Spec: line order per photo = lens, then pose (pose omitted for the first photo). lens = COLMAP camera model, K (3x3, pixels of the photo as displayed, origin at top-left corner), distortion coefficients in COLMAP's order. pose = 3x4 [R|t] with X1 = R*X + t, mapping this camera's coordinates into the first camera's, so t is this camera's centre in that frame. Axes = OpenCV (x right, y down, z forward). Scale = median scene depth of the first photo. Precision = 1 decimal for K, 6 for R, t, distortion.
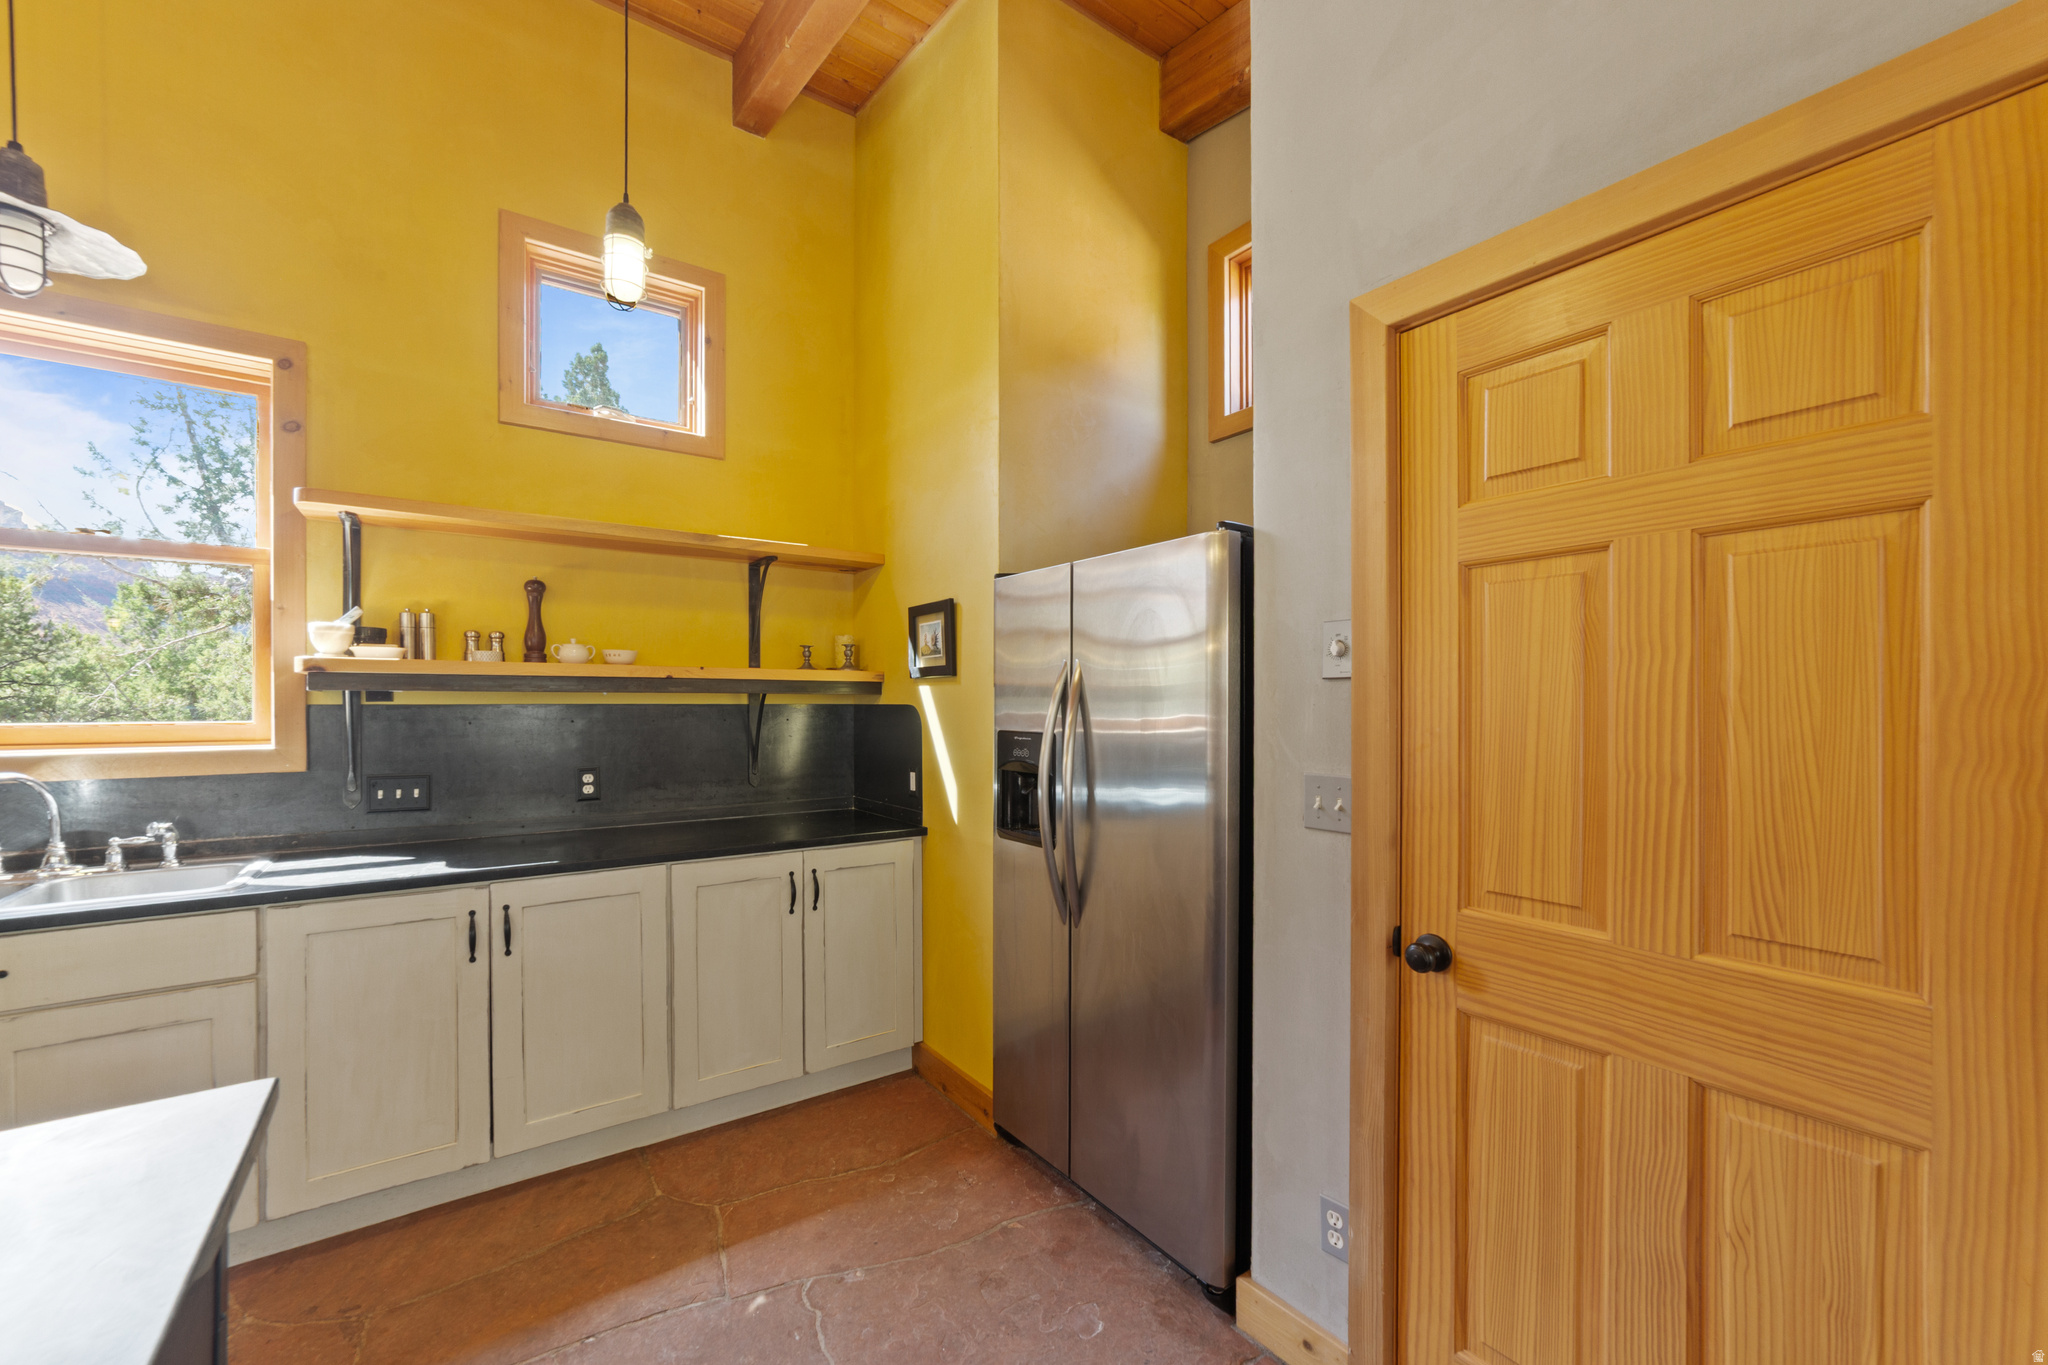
lens RADIAL K [[810.5, 0, 1025.6], [0, 810.5, 716.5], [0, 0, 1]] dist [-0.017397, 0.006748]
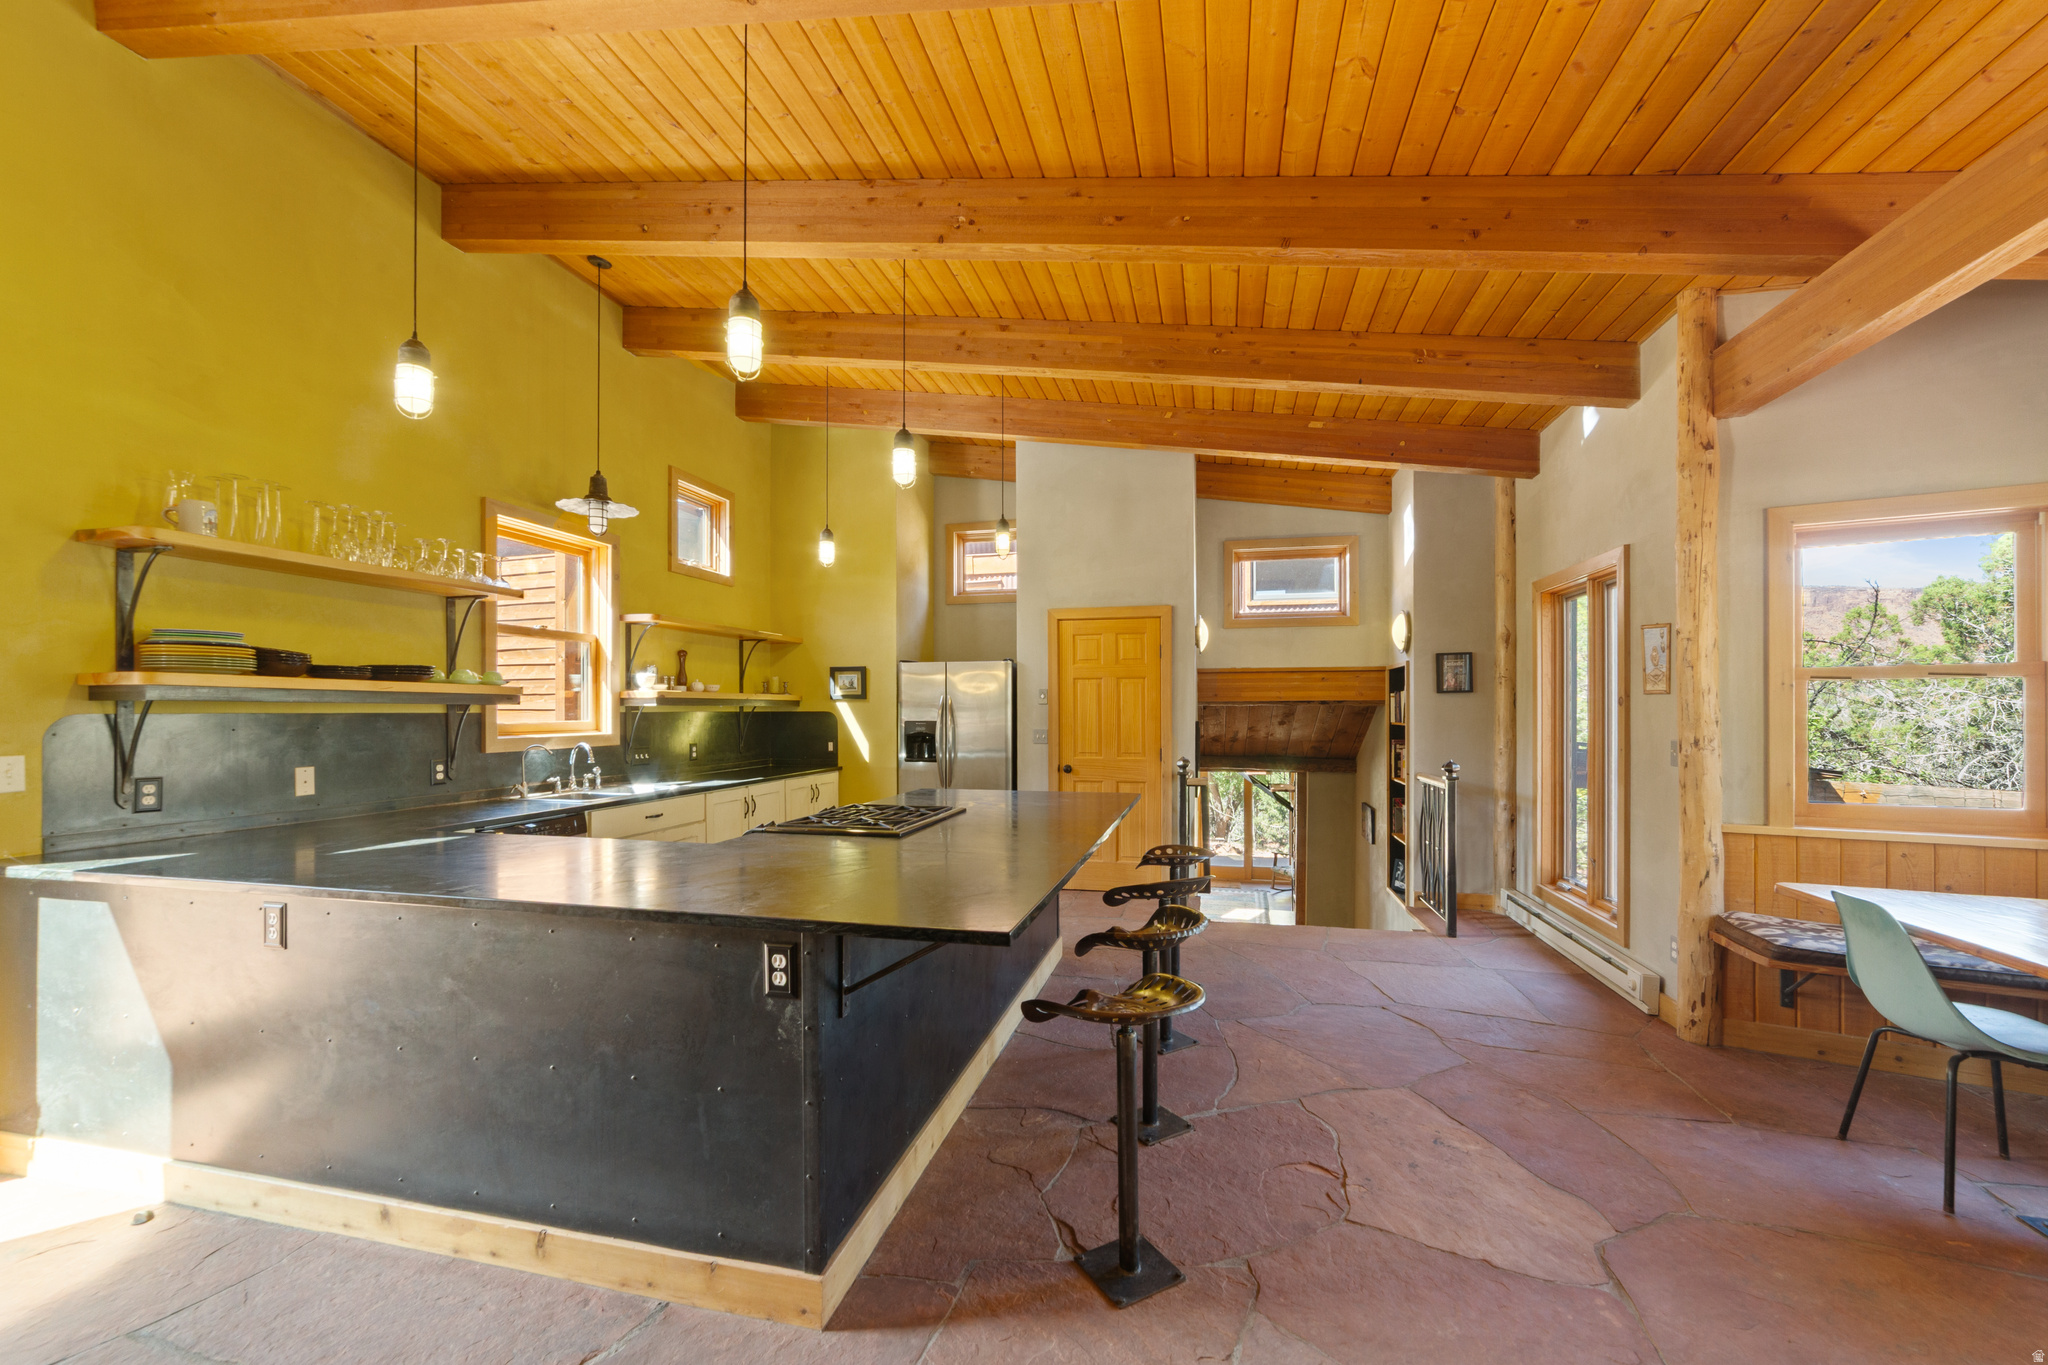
lens RADIAL K [[810.5, 0, 1025.6], [0, 810.5, 716.5], [0, 0, 1]] dist [-0.017397, 0.006748]
pose [[0.756202, -0.007986, 0.654290, -1.332829], [0.013046, 0.999911, -0.002873, 0.014363], [-0.654209, 0.010708, 0.756238, -1.131517]]
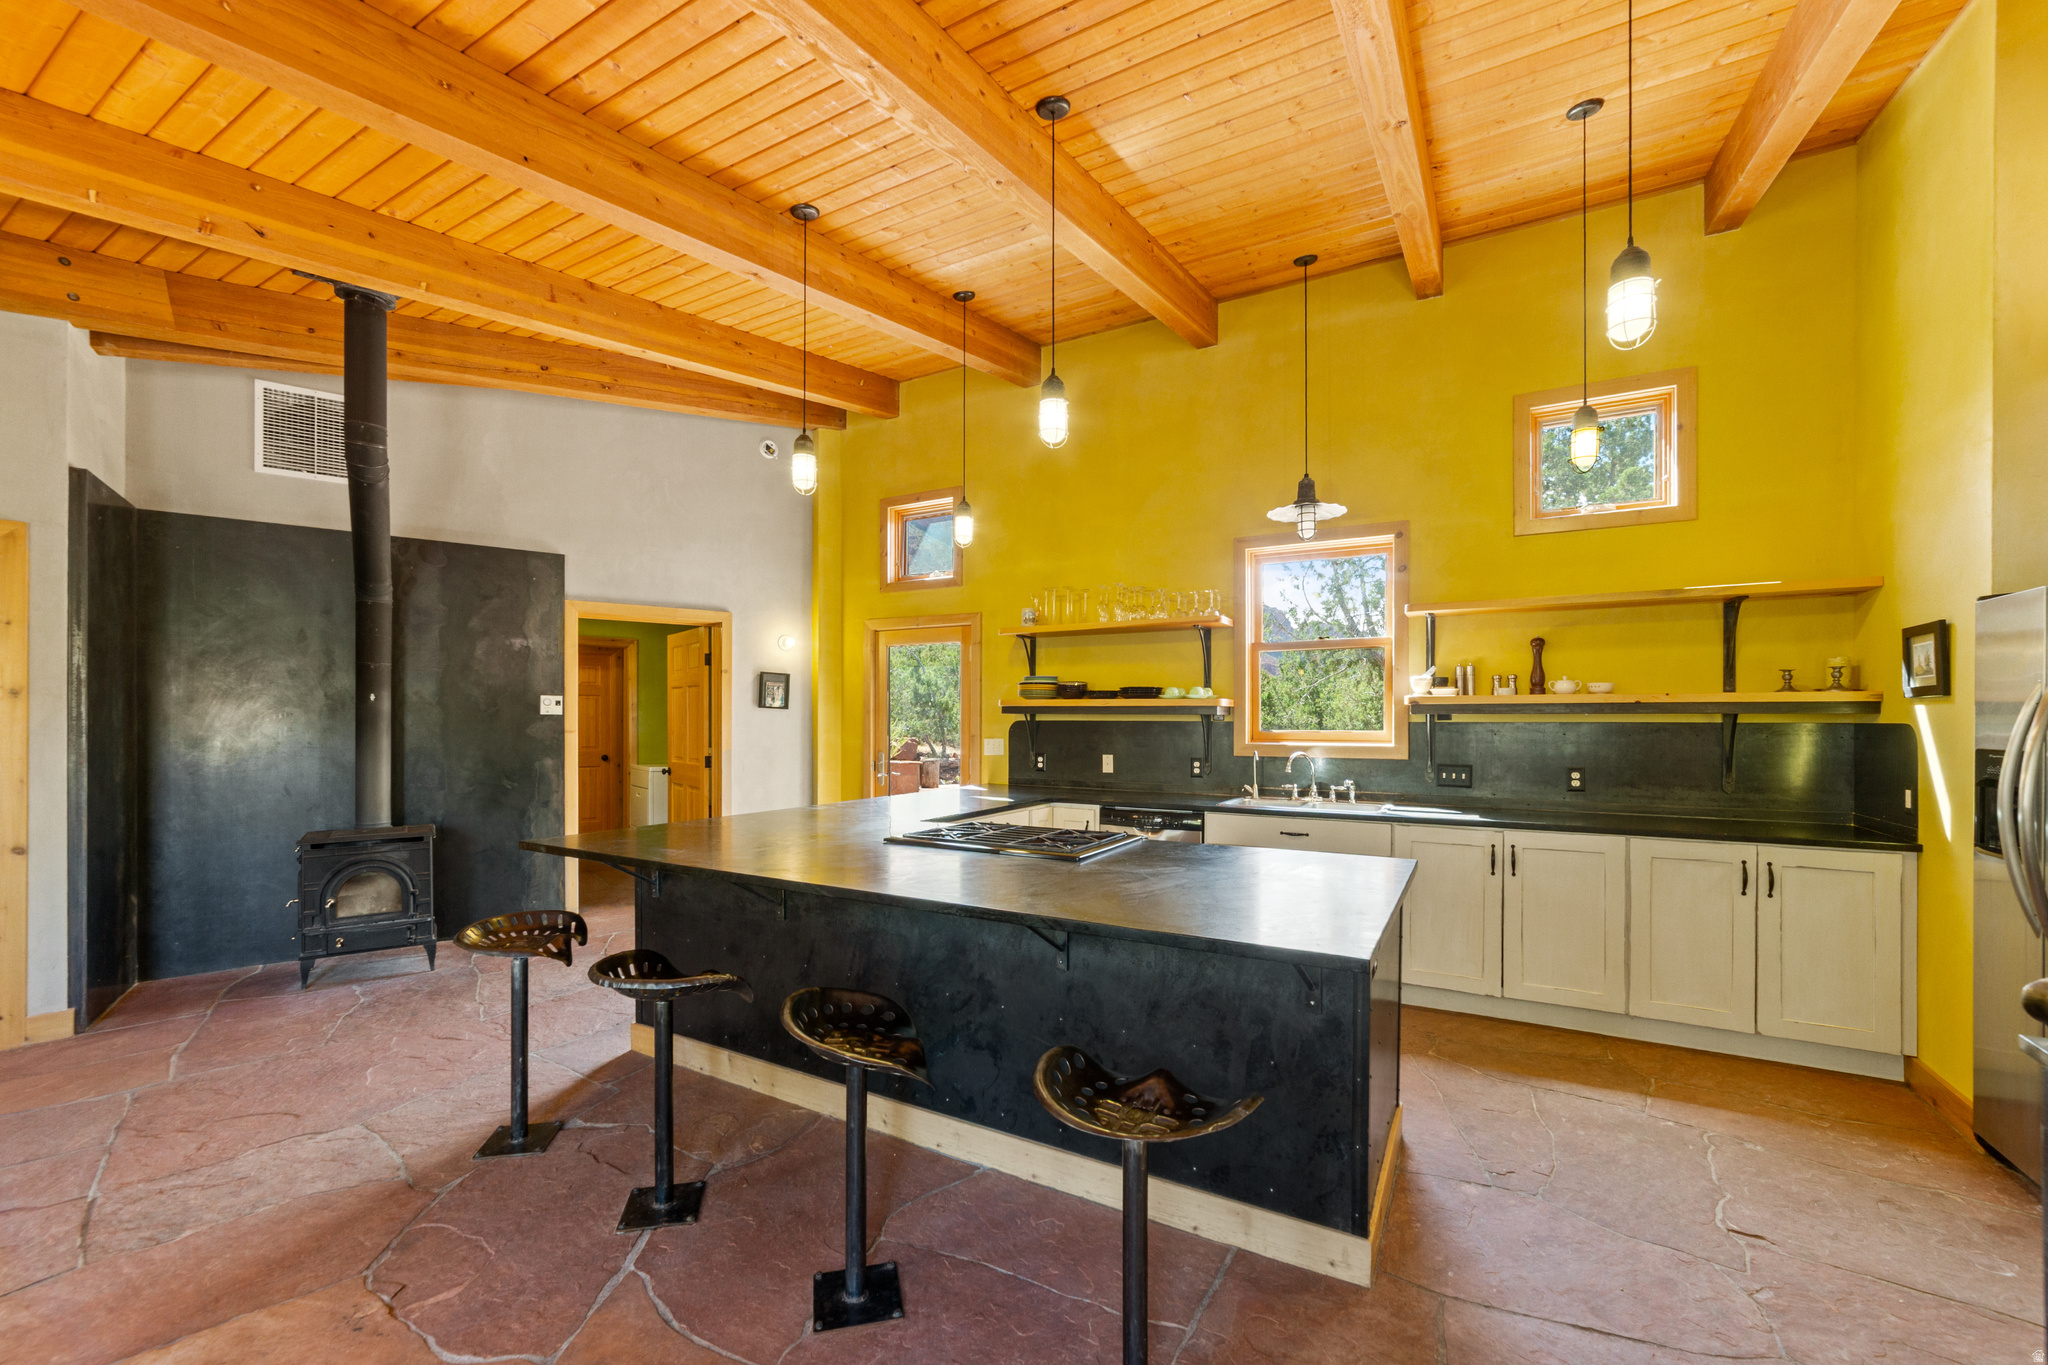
lens RADIAL K [[810.5, 0, 1025.6], [0, 810.5, 716.5], [0, 0, 1]] dist [-0.017397, 0.006748]
pose [[0.414210, -0.004696, -0.910169, 0.361906], [-0.015440, 0.999807, -0.012185, 0.006809], [0.910050, 0.019100, 0.414058, -0.485306]]
